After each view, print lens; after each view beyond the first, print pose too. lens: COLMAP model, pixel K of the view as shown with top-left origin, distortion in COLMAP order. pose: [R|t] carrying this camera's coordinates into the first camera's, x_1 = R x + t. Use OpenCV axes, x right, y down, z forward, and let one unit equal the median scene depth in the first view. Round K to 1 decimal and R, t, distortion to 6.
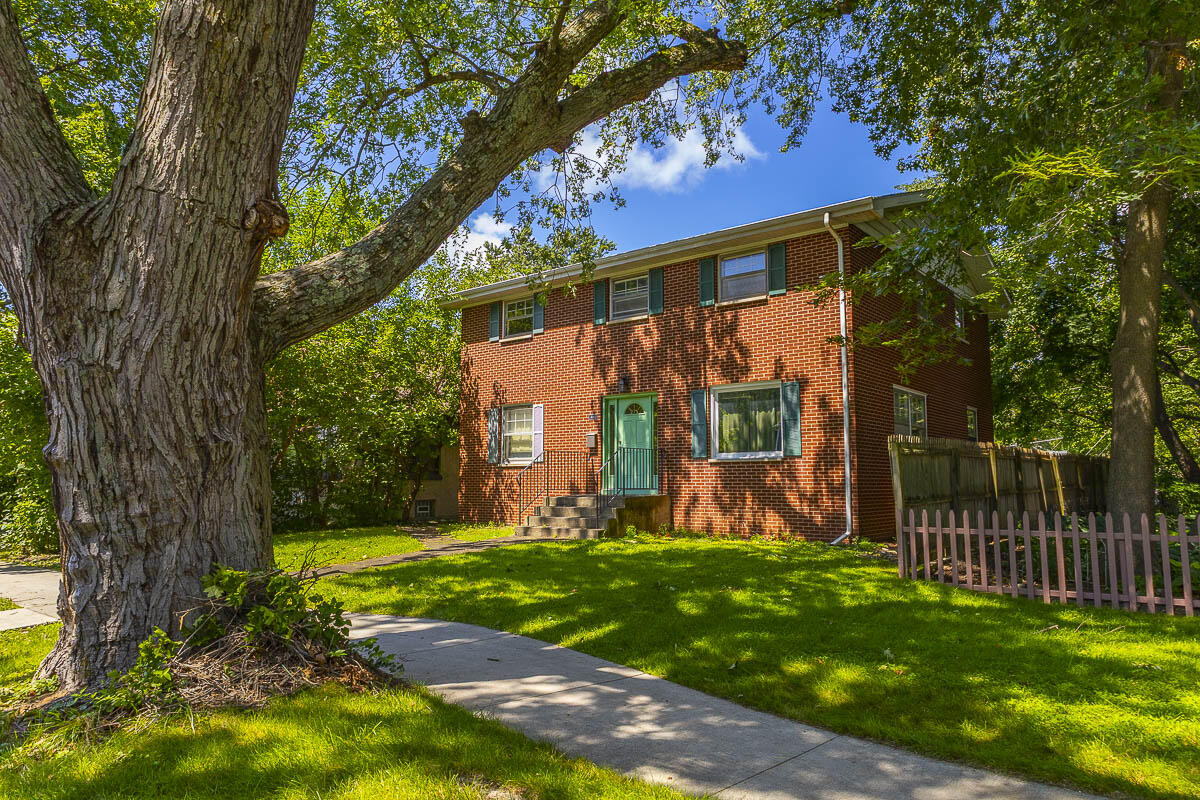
lens RADIAL K [[786.4, 0, 629.9], [0, 786.4, 396.7], [0, 0, 1]] dist [-0.008252, -0.004704]
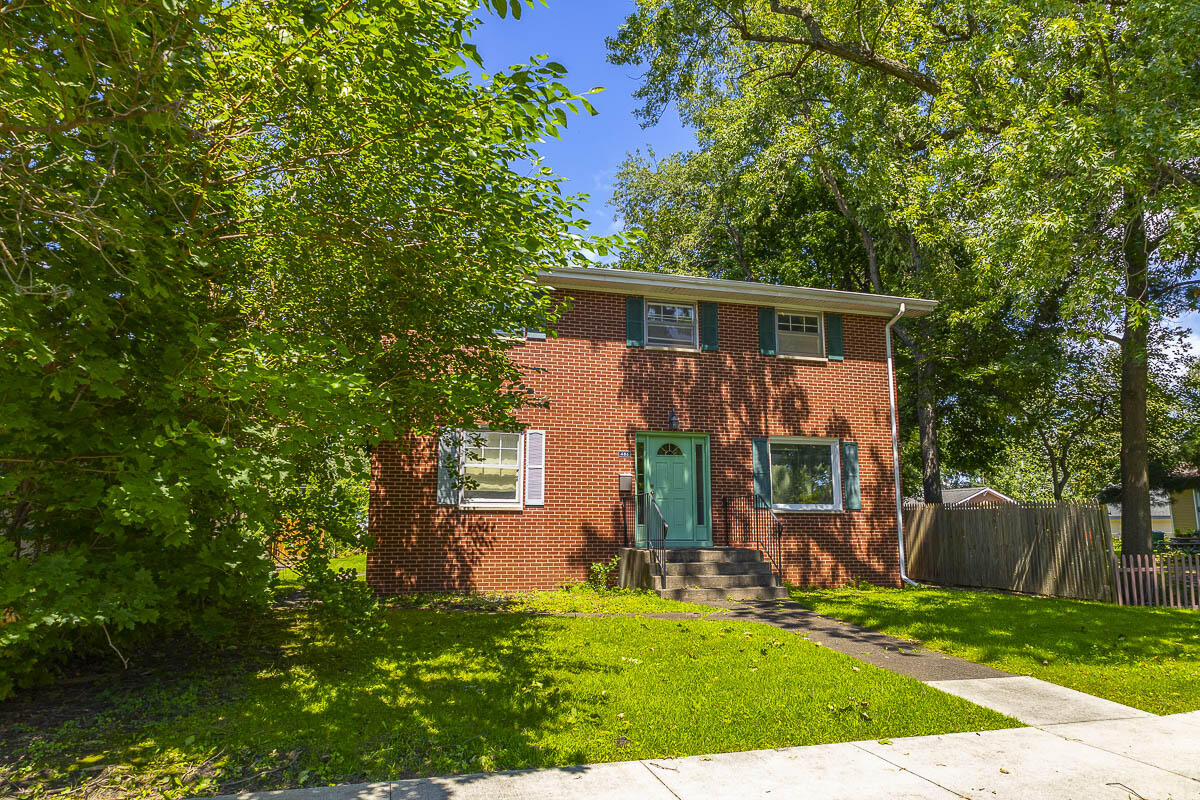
lens RADIAL K [[786.4, 0, 629.9], [0, 786.4, 396.7], [0, 0, 1]] dist [-0.008252, -0.004704]
pose [[0.585186, 0.133609, 0.799816, -1.768566], [-0.094454, 0.990850, -0.096414, 0.110650], [-0.805380, -0.019125, 0.592451, 1.215315]]
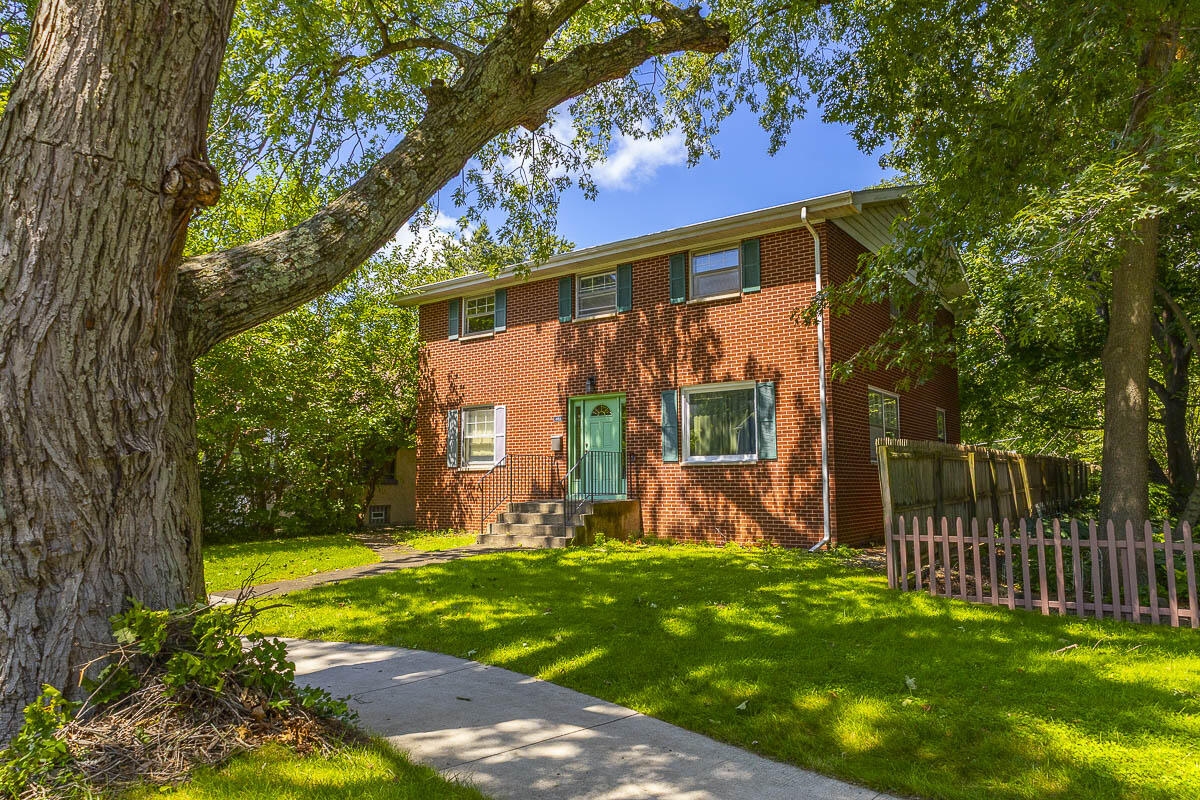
lens RADIAL K [[786.4, 0, 629.9], [0, 786.4, 396.7], [0, 0, 1]] dist [-0.008252, -0.004704]
pose [[0.998515, 0.000364, 0.054473, -0.028845], [-0.000300, 0.999999, -0.001192, -0.000073], [-0.054474, 0.001173, 0.998515, 0.091836]]
